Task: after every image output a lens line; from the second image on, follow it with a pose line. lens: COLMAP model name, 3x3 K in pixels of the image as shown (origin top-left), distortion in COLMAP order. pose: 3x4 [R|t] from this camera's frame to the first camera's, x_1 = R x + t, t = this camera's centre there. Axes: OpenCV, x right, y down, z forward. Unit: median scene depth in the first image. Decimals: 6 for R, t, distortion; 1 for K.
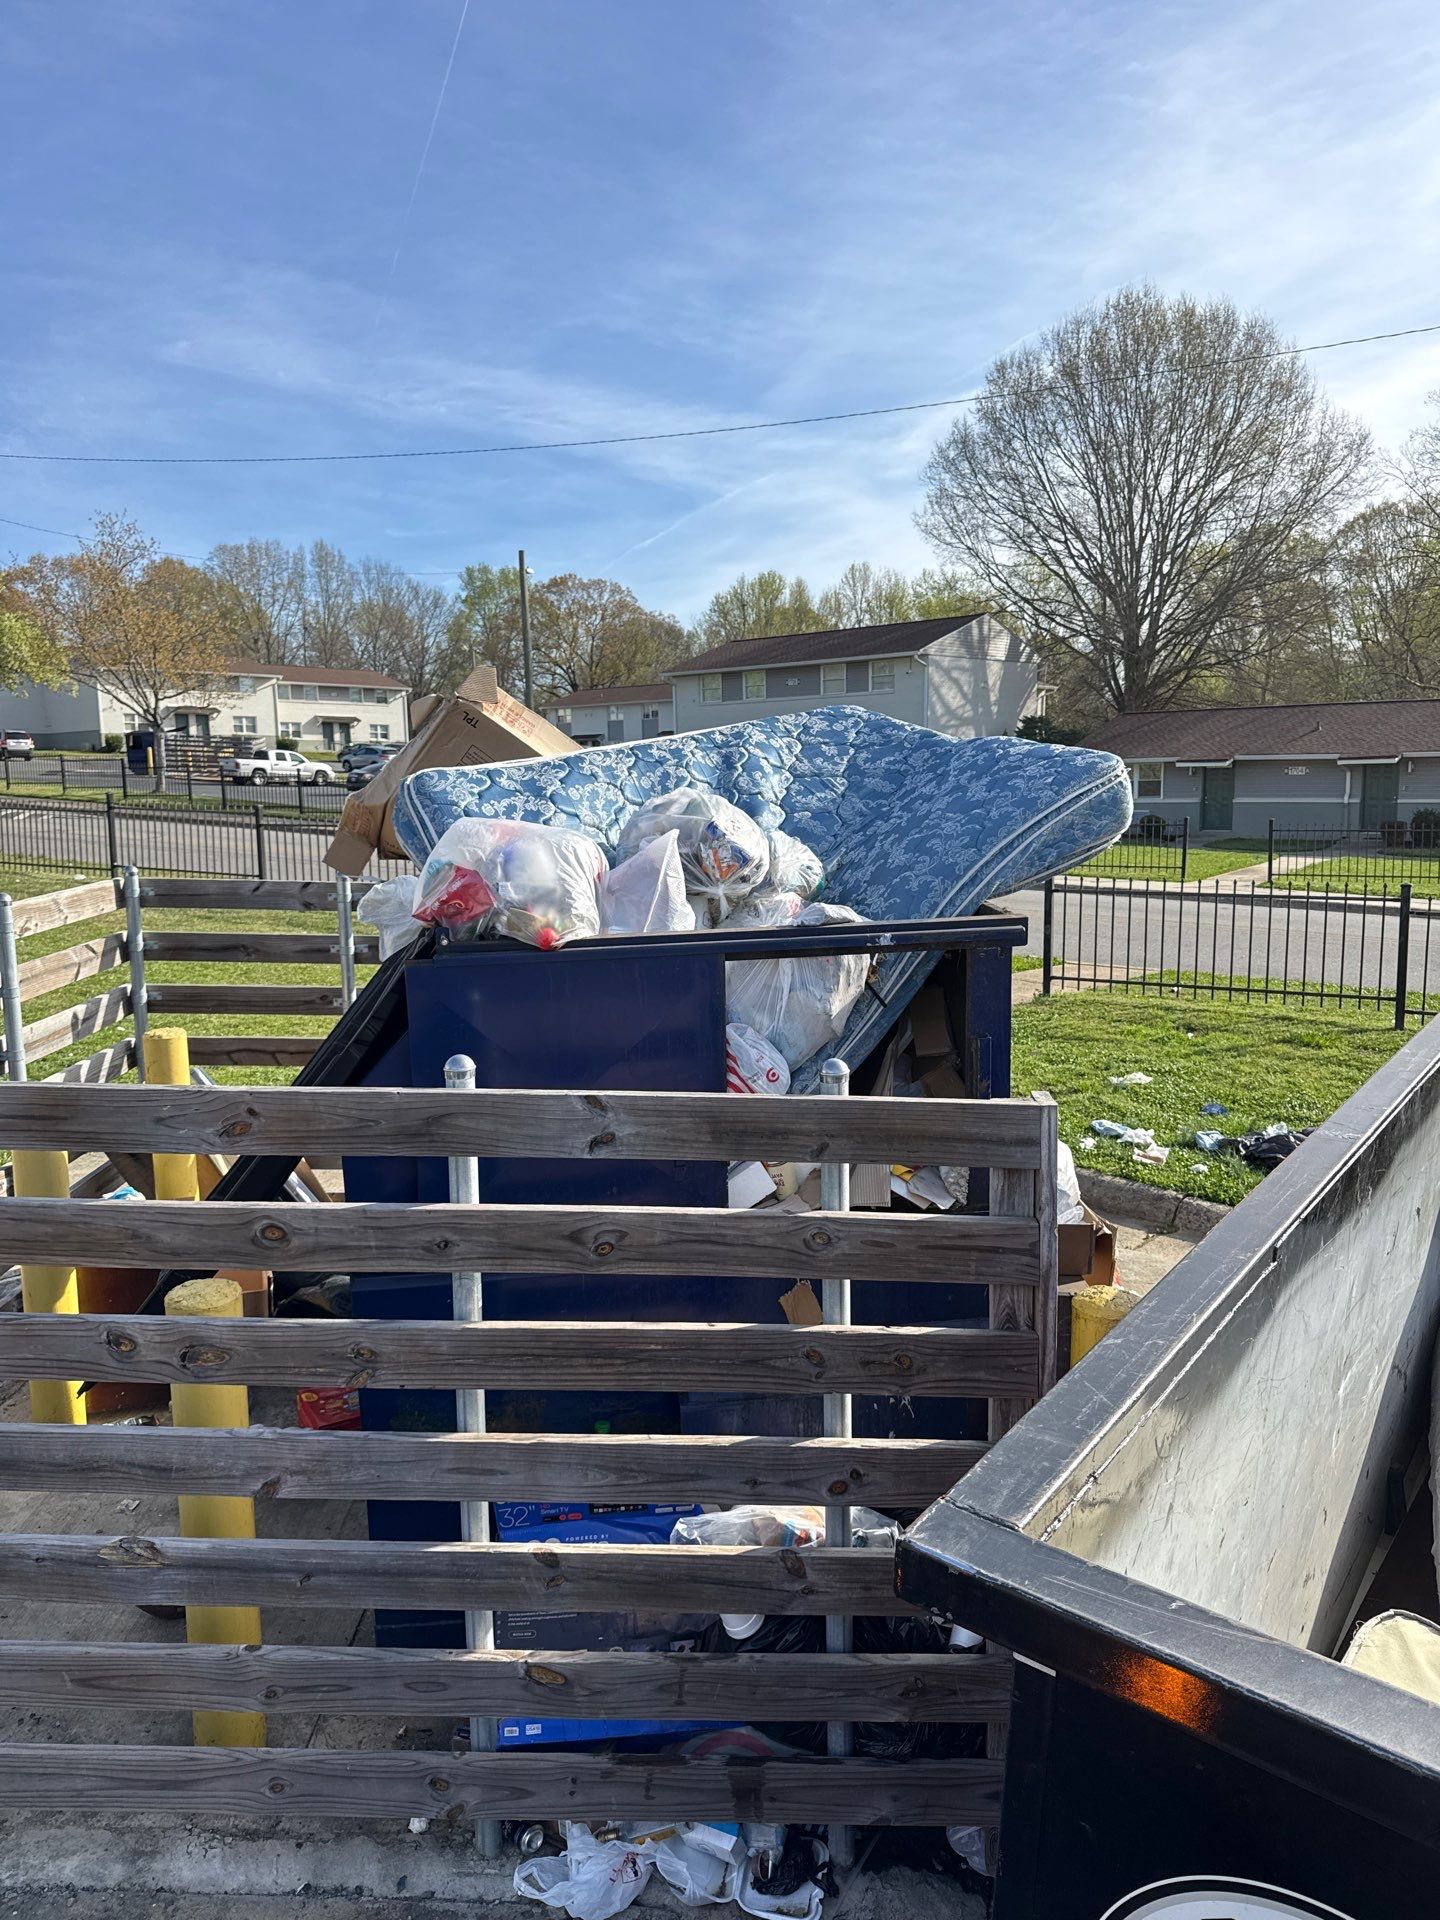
lens RADIAL K [[1351.8, 0, 771.2], [0, 1351.8, 991.7], [0, 0, 1]] dist [0.012372, -0.025512]
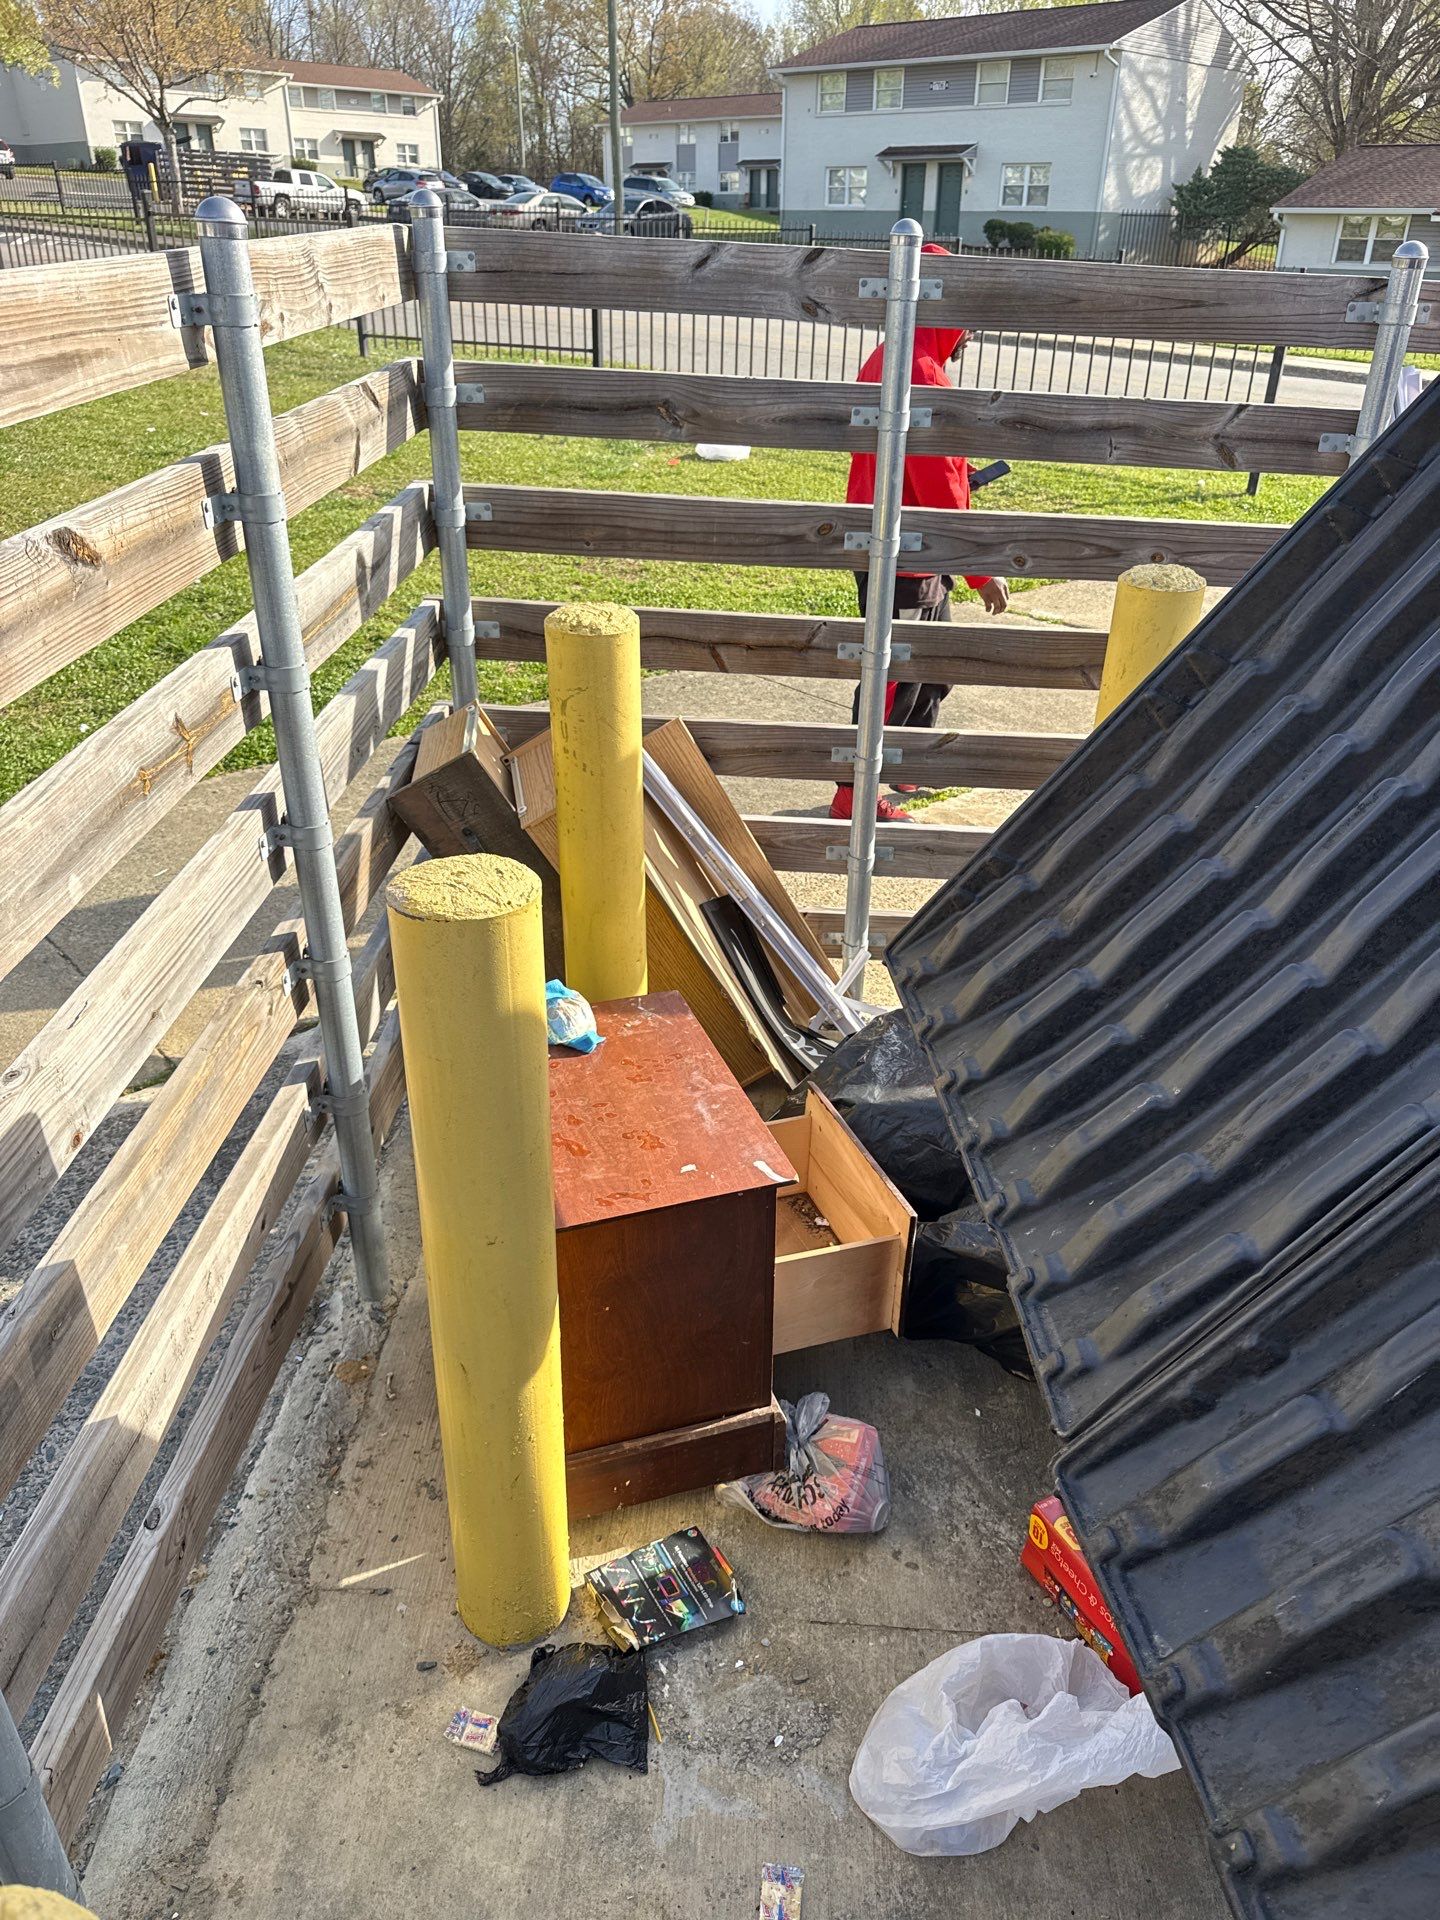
lens RADIAL K [[1371.7, 0, 755.1], [0, 1371.7, 1008.0], [0, 0, 1]] dist [0.011341, -0.029686]
pose [[0.998260, 0.048385, -0.033691, -0.204211], [-0.033604, 0.936448, 0.349192, -0.003334], [0.048445, -0.347453, 0.936445, 0.303327]]
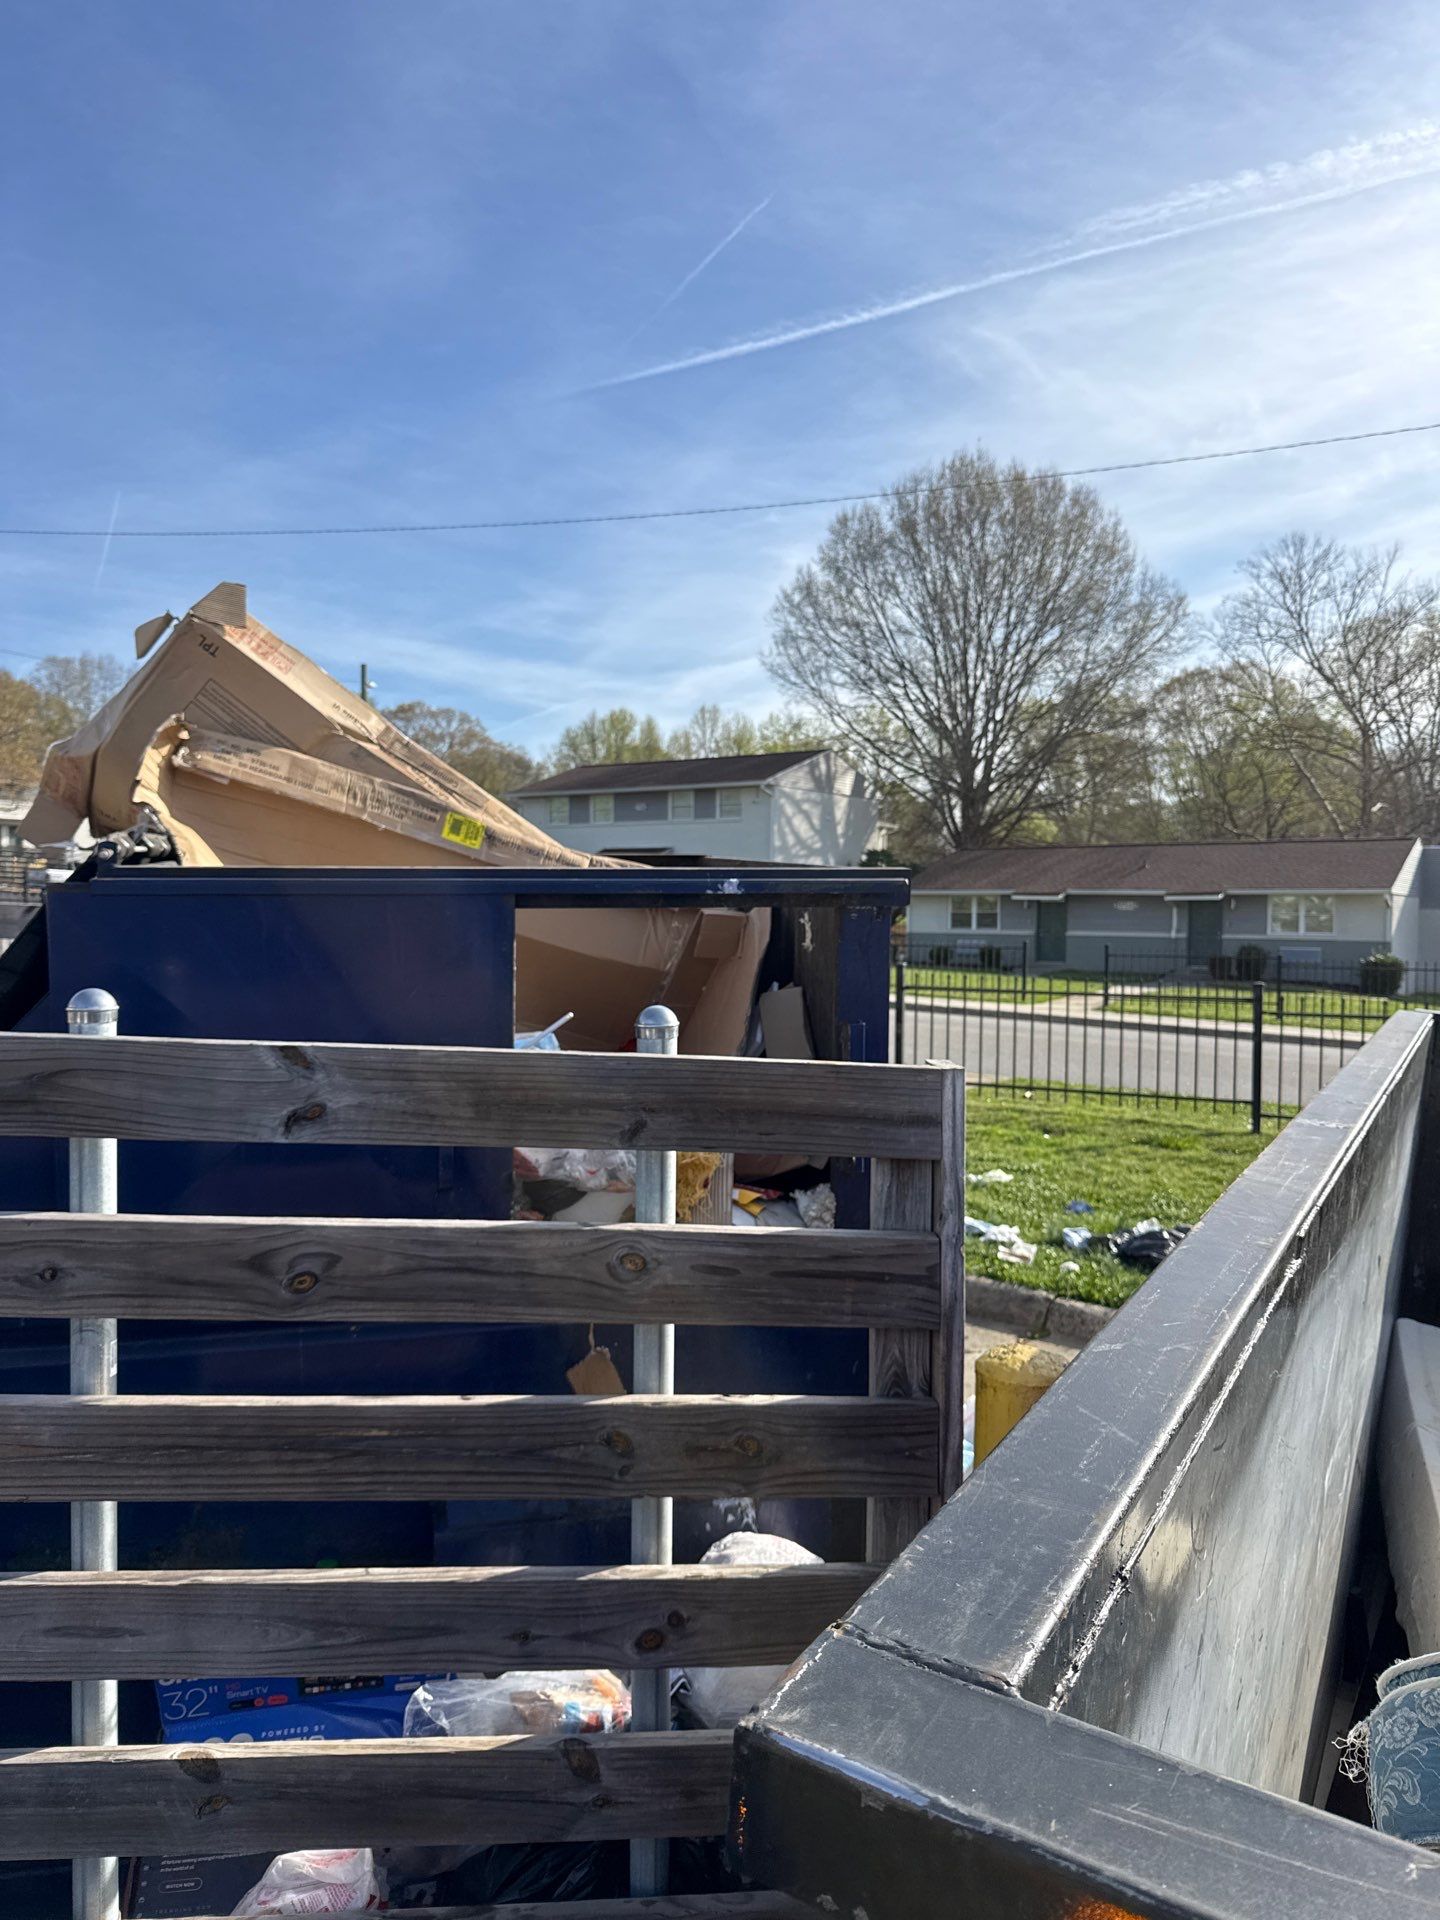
lens RADIAL K [[1351.8, 0, 759.6], [0, 1351.8, 987.7], [0, 0, 1]] dist [0.012372, -0.025512]
pose [[0.994145, 0.018283, 0.106498, 0.006981], [-0.007243, 0.994640, -0.103142, 0.030032], [-0.107813, 0.101767, 0.988949, 0.079016]]
